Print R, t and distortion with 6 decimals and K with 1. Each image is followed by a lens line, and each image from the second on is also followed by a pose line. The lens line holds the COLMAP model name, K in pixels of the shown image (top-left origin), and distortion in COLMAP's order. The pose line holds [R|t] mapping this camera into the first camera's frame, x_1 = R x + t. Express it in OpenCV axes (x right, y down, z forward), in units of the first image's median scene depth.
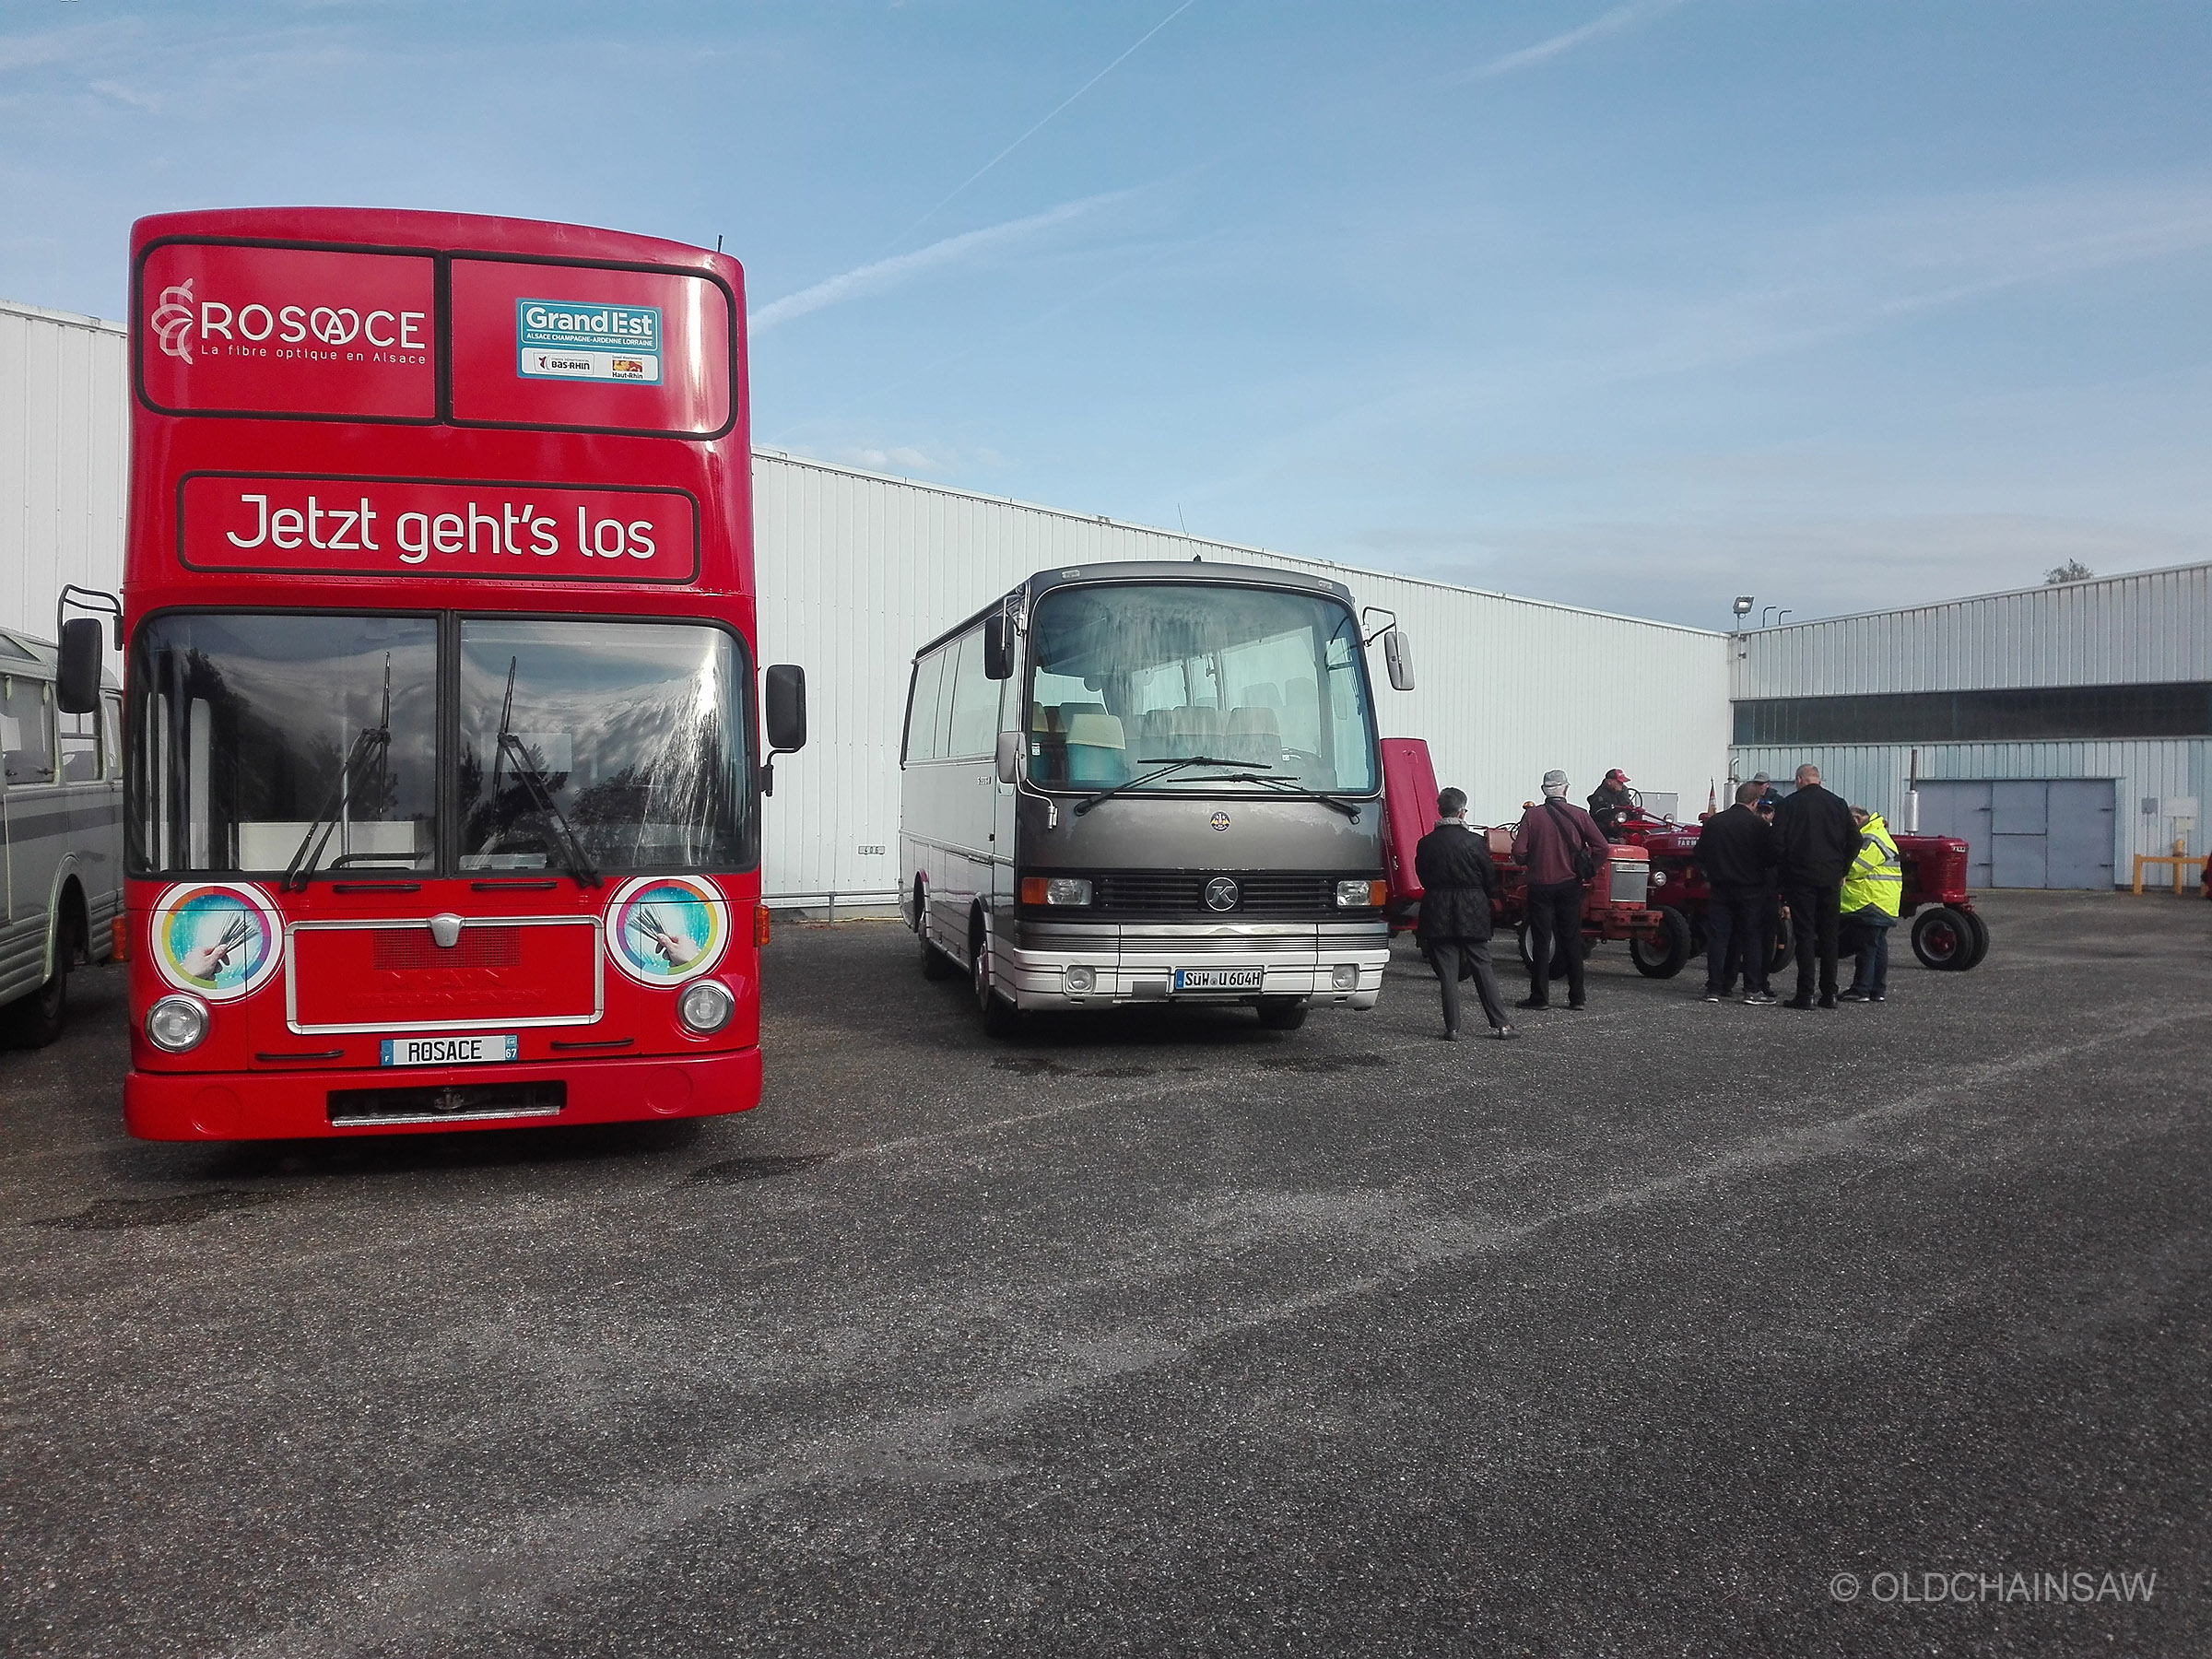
lens RADIAL K [[1743.7, 0, 1111.6], [0, 1743.7, 824.0], [0, 0, 1]] dist [-0.009700, -0.007012]
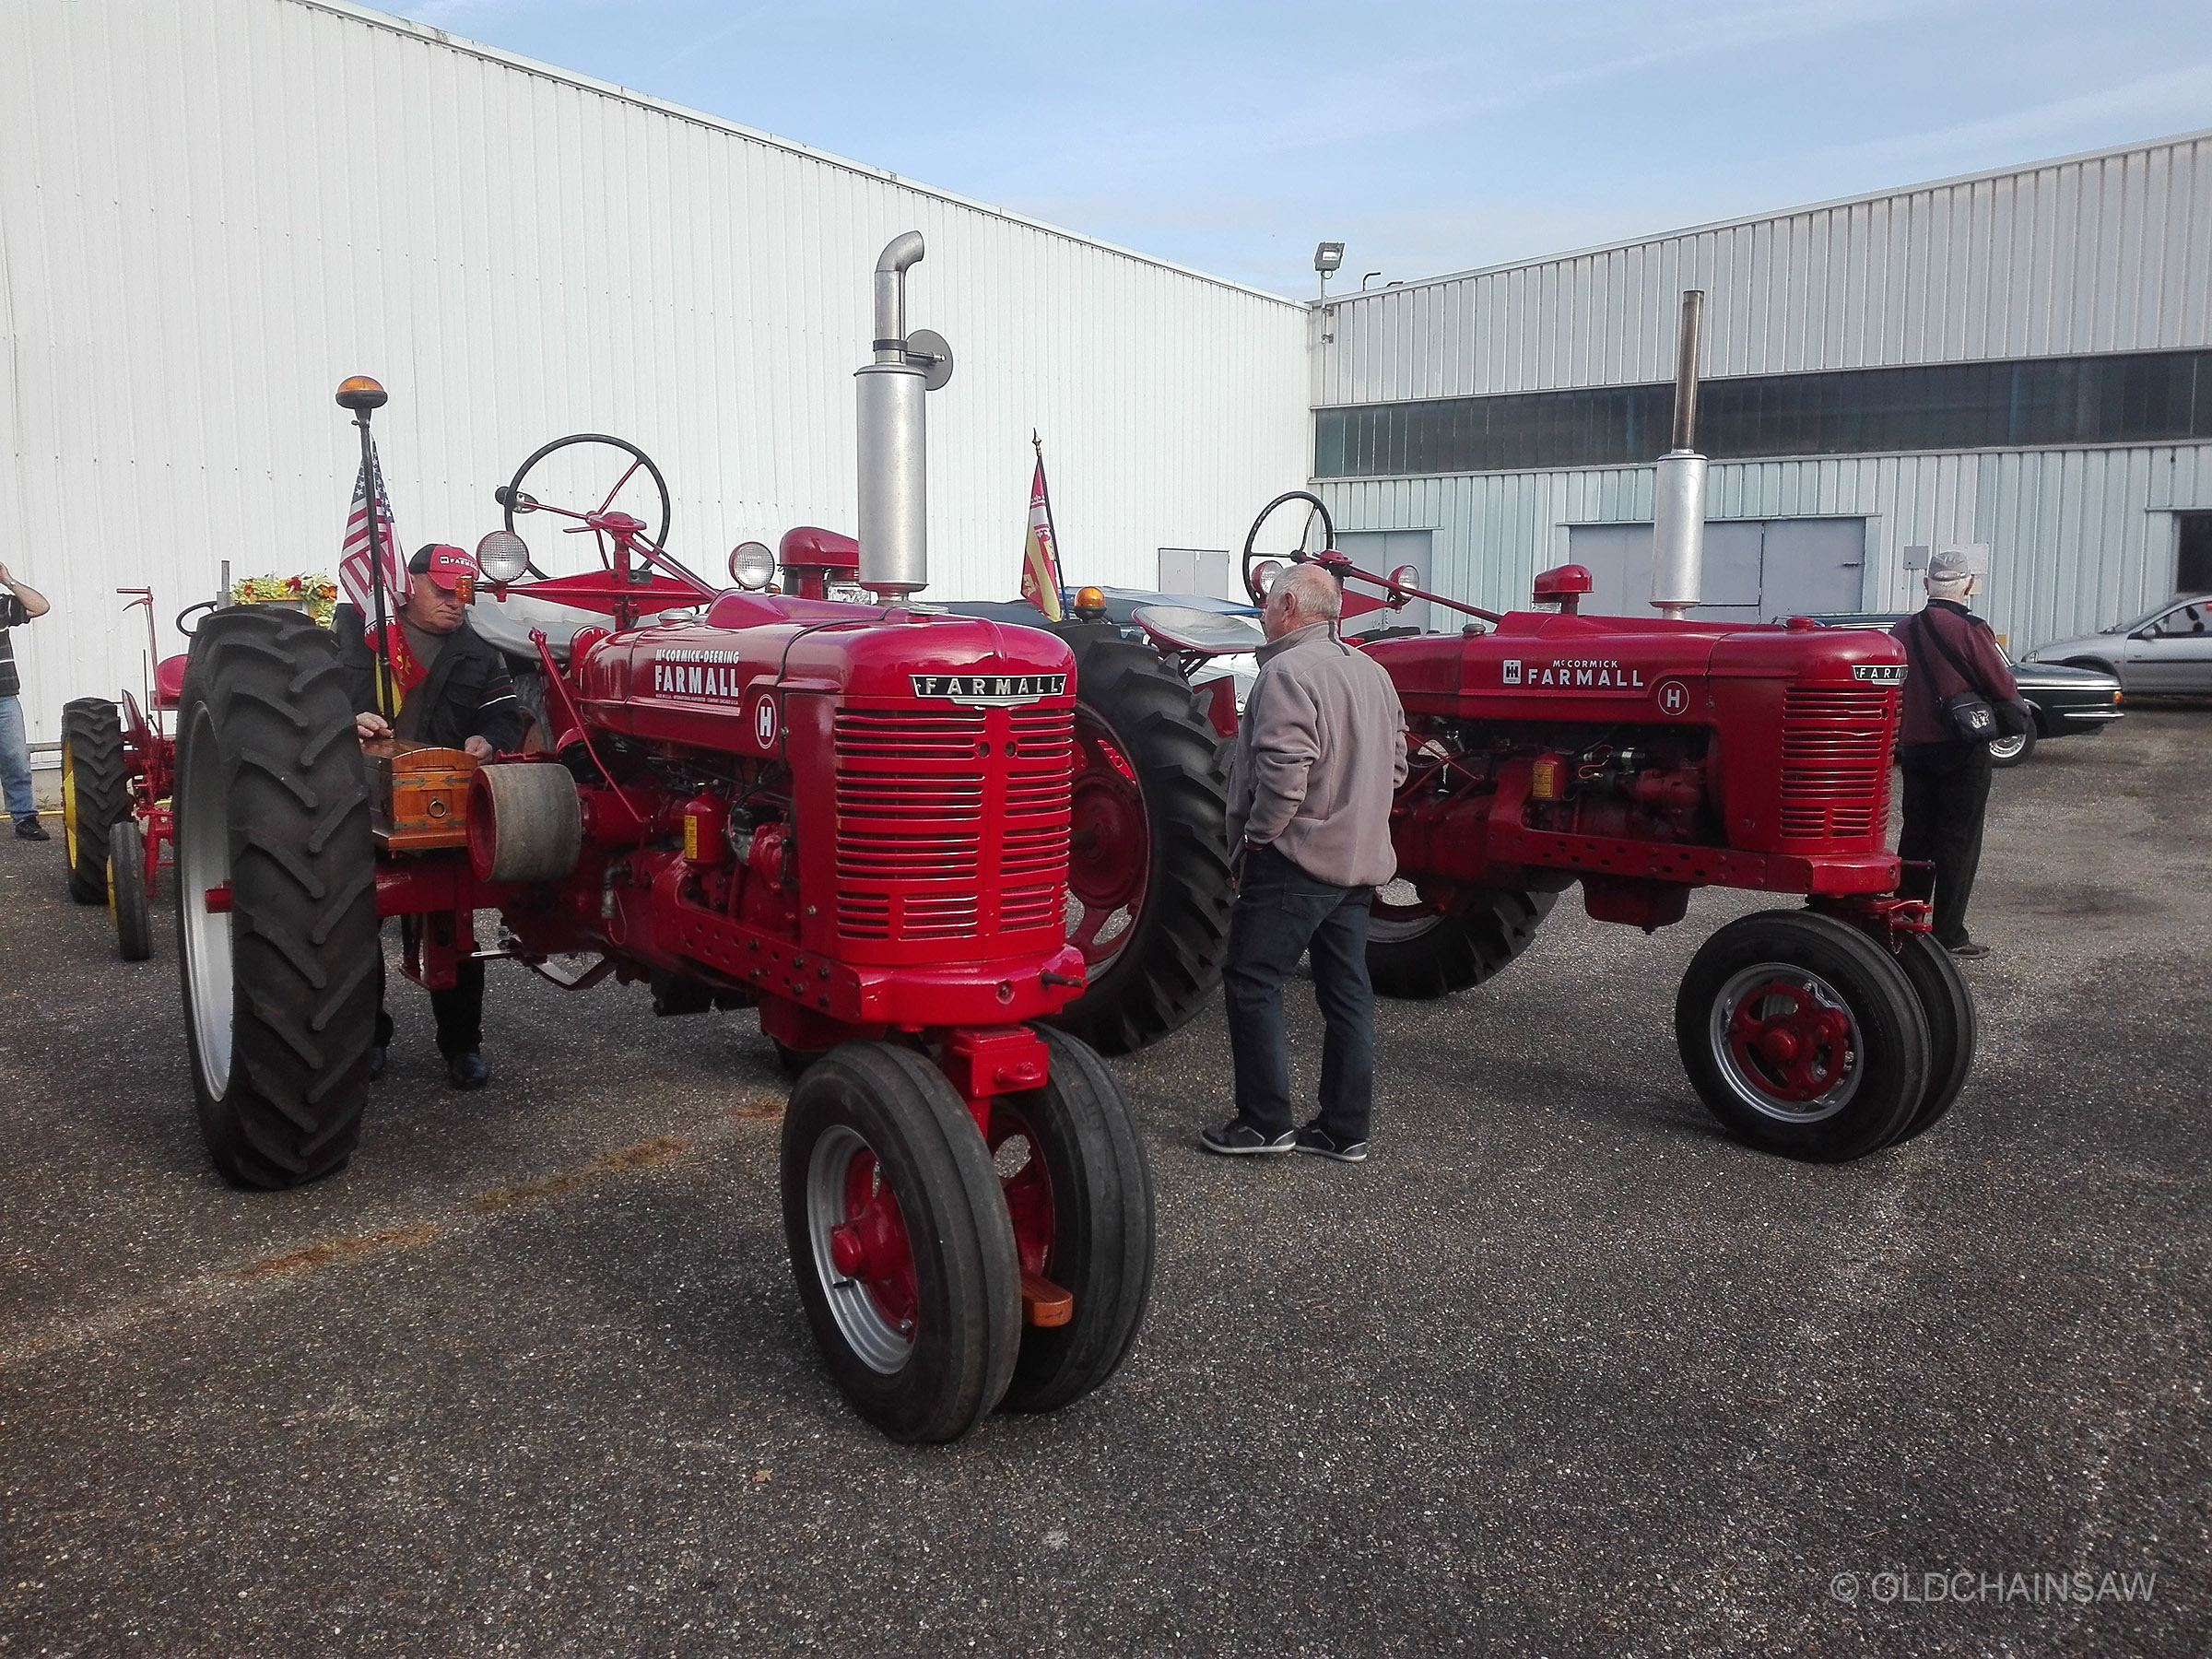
lens RADIAL K [[1743.7, 0, 1100.3], [0, 1743.7, 830.0], [0, 0, 1]] dist [-0.009700, -0.007012]
pose [[0.983492, -0.027108, 0.178909, 0.163761], [0.005546, 0.992766, 0.119936, 0.009296], [-0.180866, -0.116963, 0.976528, 0.370771]]
